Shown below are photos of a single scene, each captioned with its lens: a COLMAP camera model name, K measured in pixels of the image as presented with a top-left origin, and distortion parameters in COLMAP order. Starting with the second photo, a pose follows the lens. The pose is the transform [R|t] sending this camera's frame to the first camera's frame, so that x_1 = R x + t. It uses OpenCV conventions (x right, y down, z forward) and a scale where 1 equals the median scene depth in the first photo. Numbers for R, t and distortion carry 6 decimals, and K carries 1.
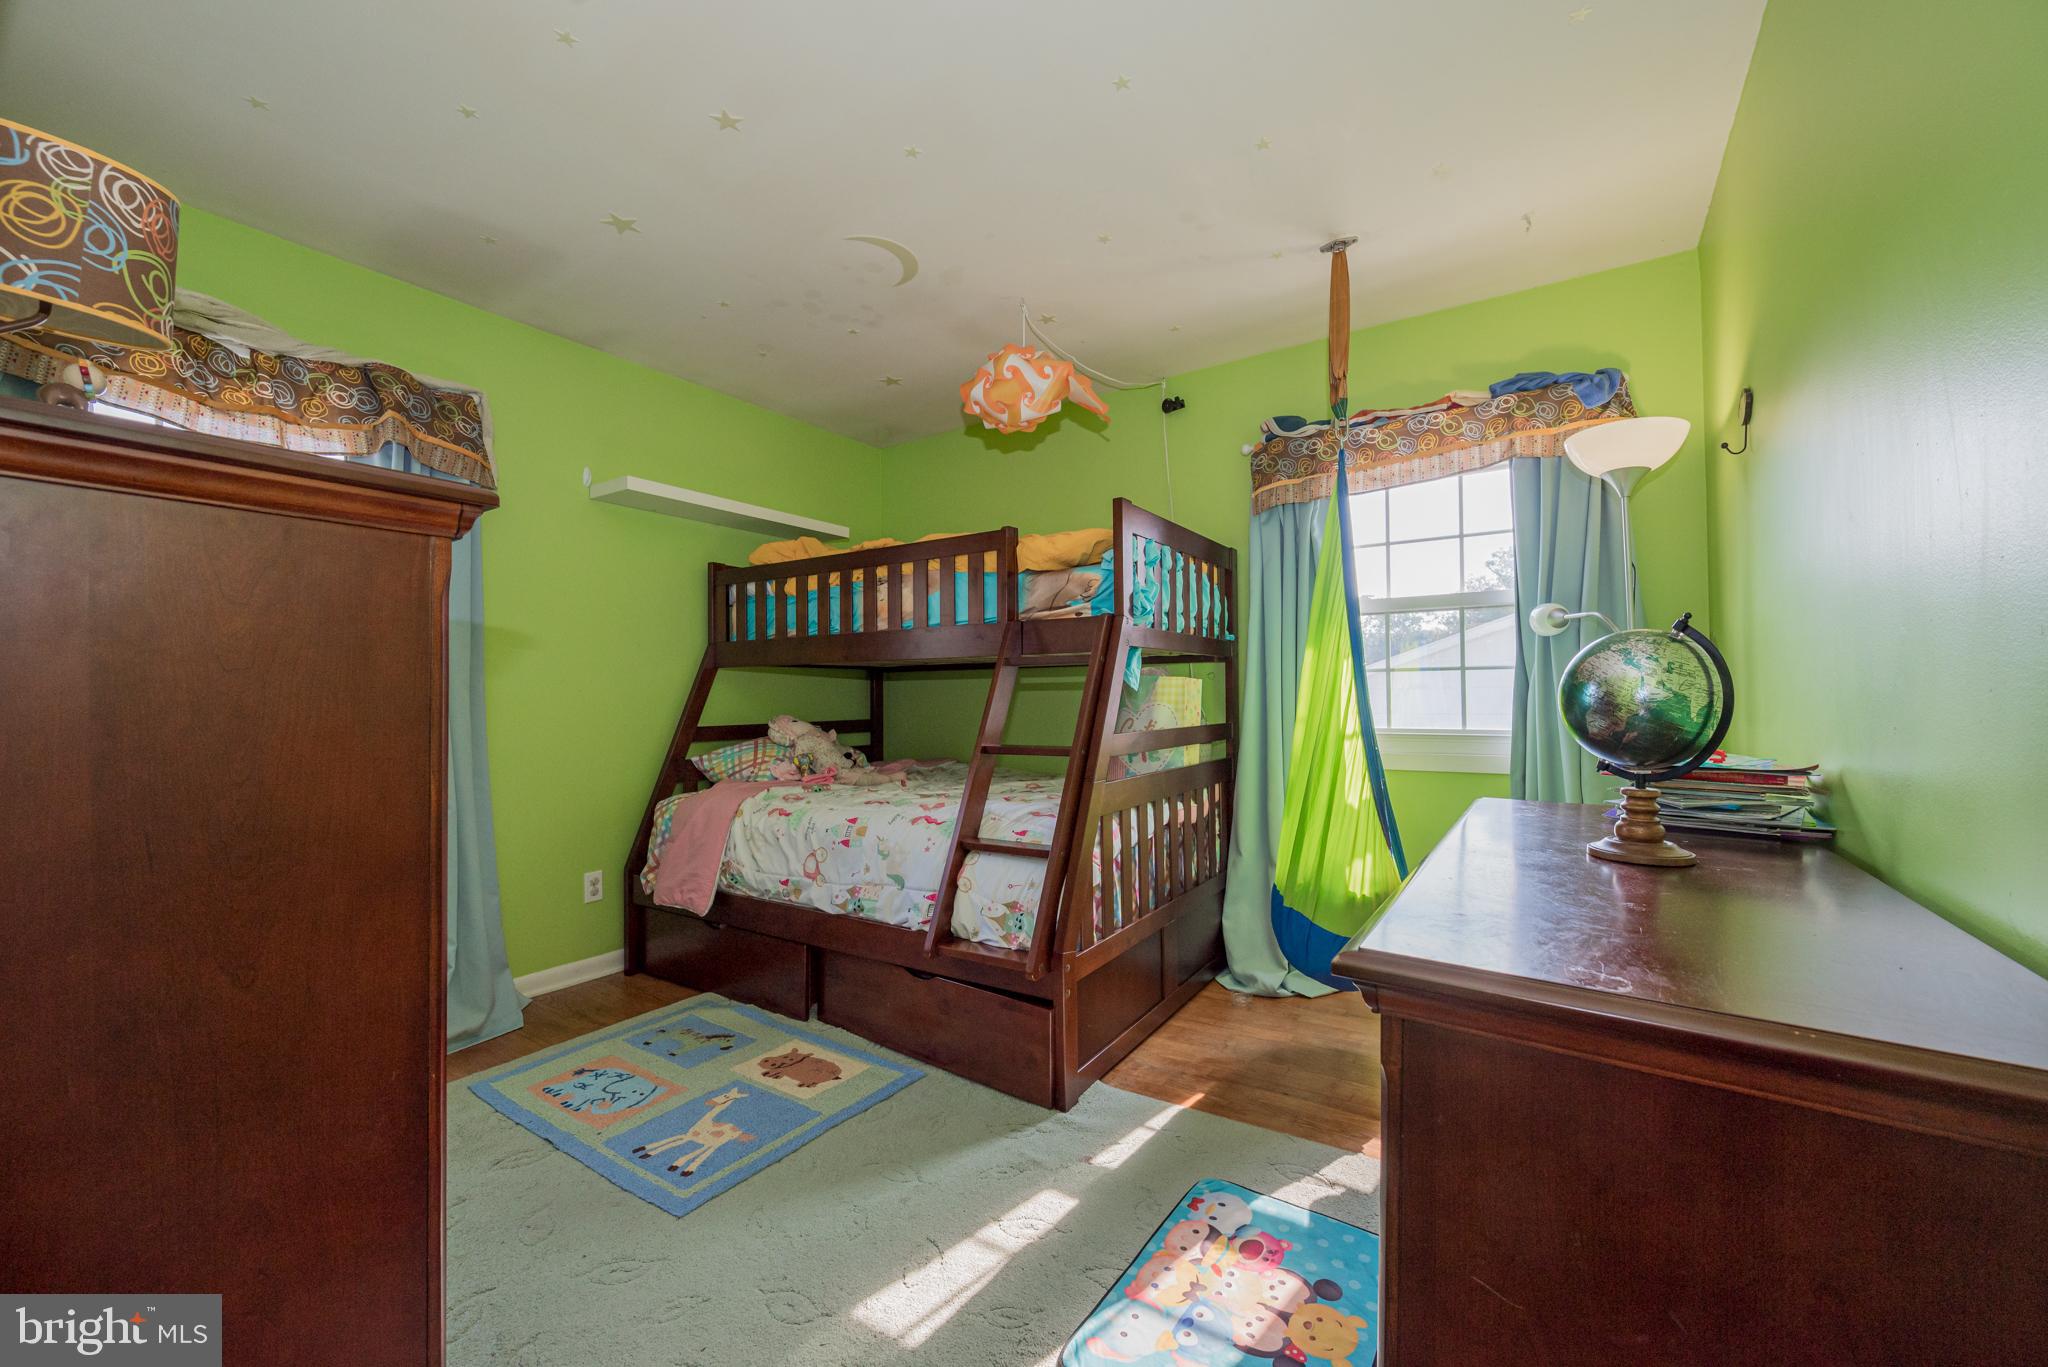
lens RADIAL K [[807.8, 0, 1024.1], [0, 807.8, 686.9], [0, 0, 1]] dist [-0.000004, 0.000202]
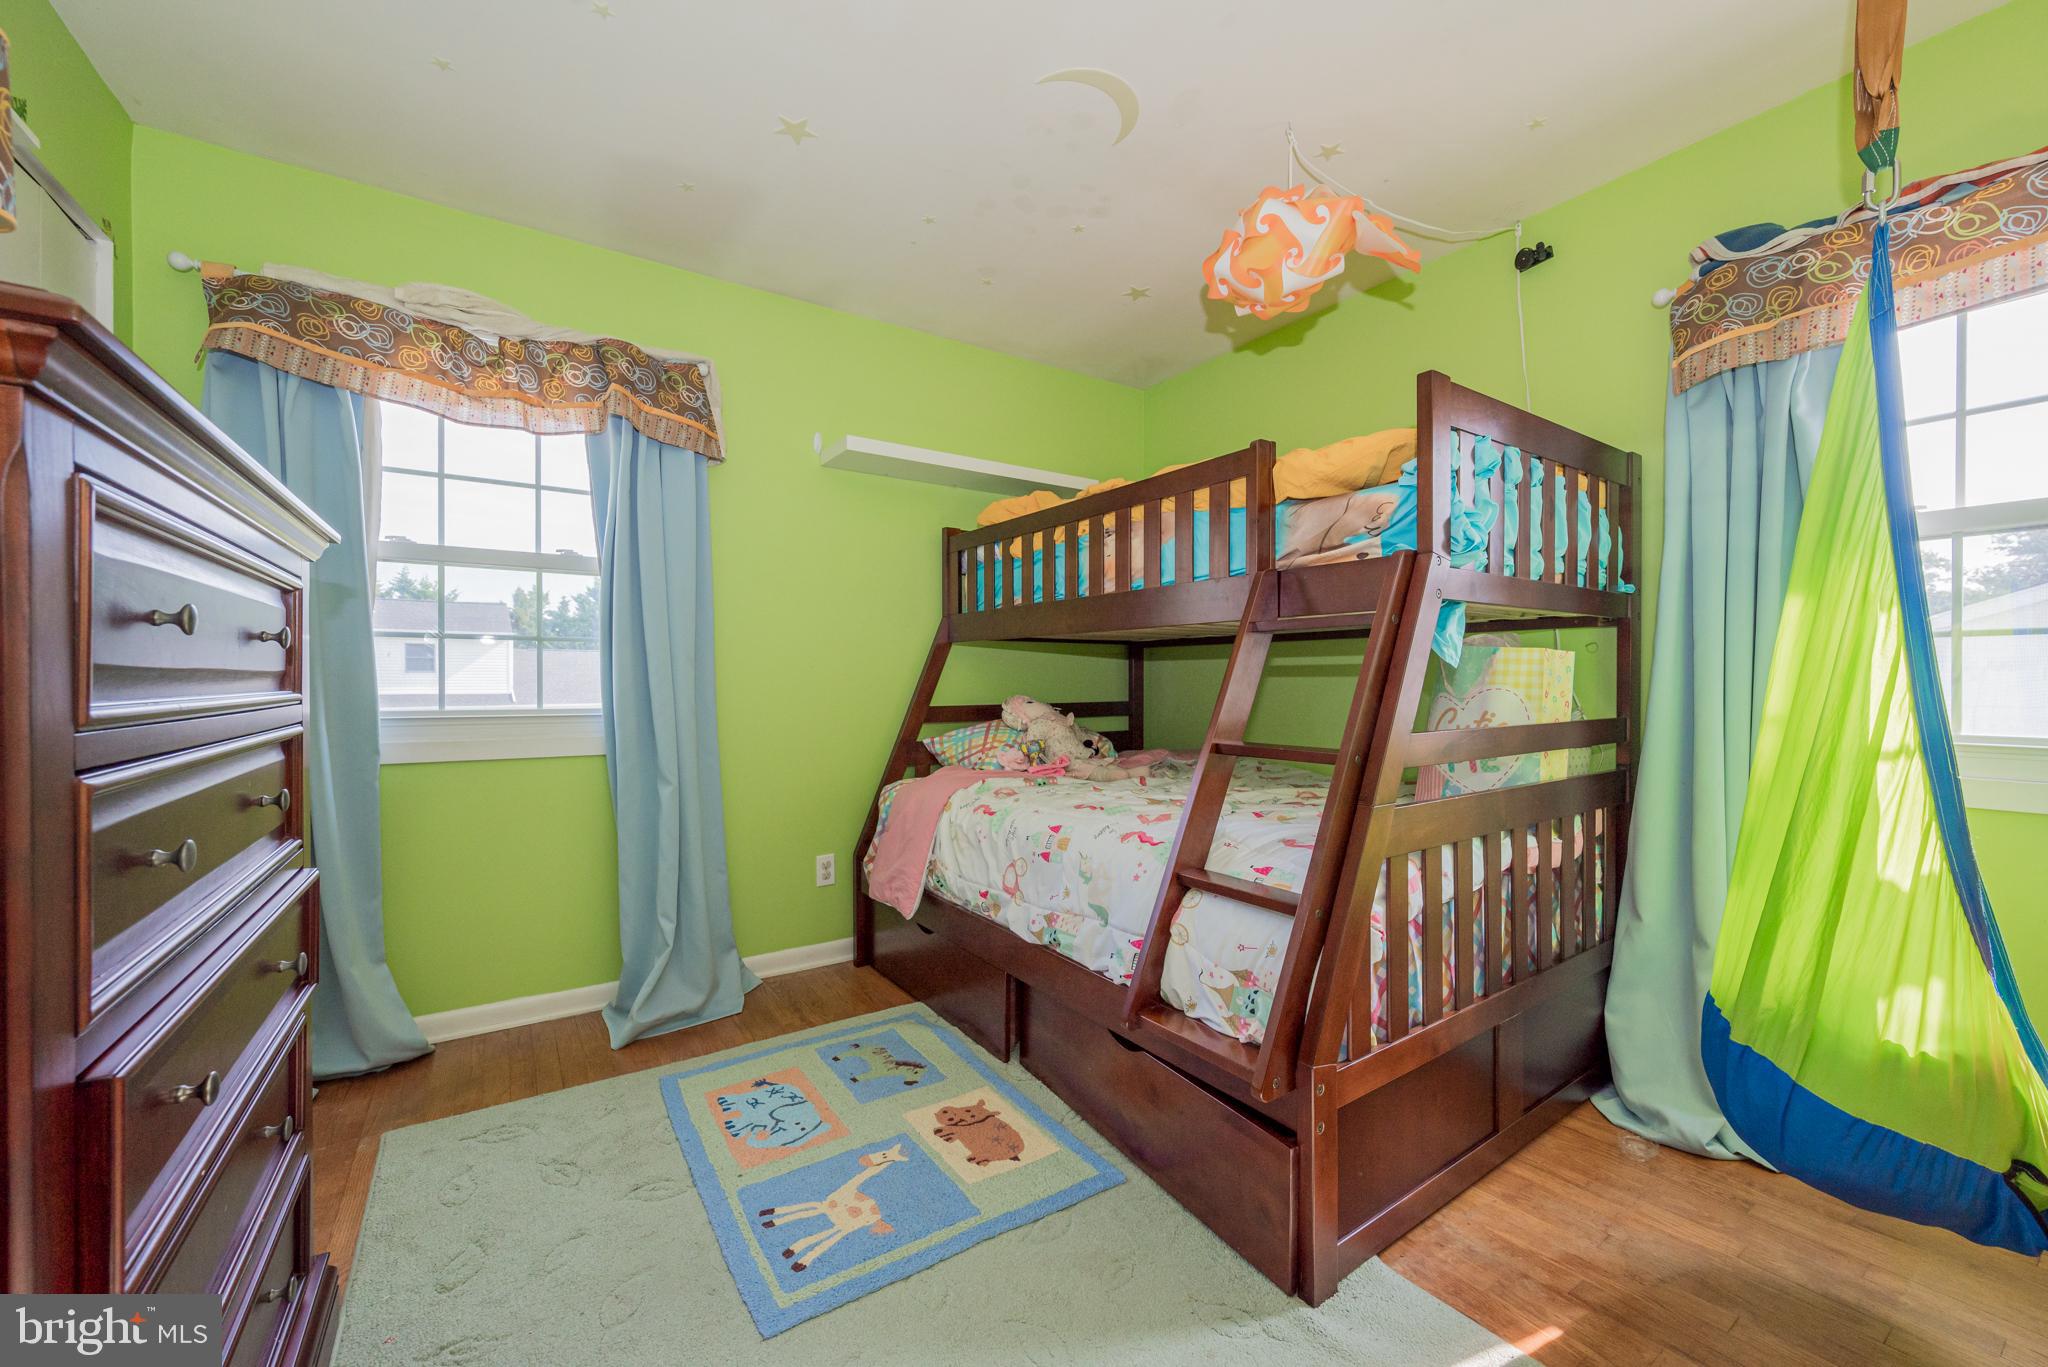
lens RADIAL K [[807.8, 0, 1027.5], [0, 807.8, 684.3], [0, 0, 1]] dist [-0.000004, 0.000202]
pose [[0.926745, 0.010869, -0.375534, 0.060514], [-0.002747, 0.999751, 0.022157, 0.004146], [0.375681, -0.019502, 0.926544, 0.245265]]
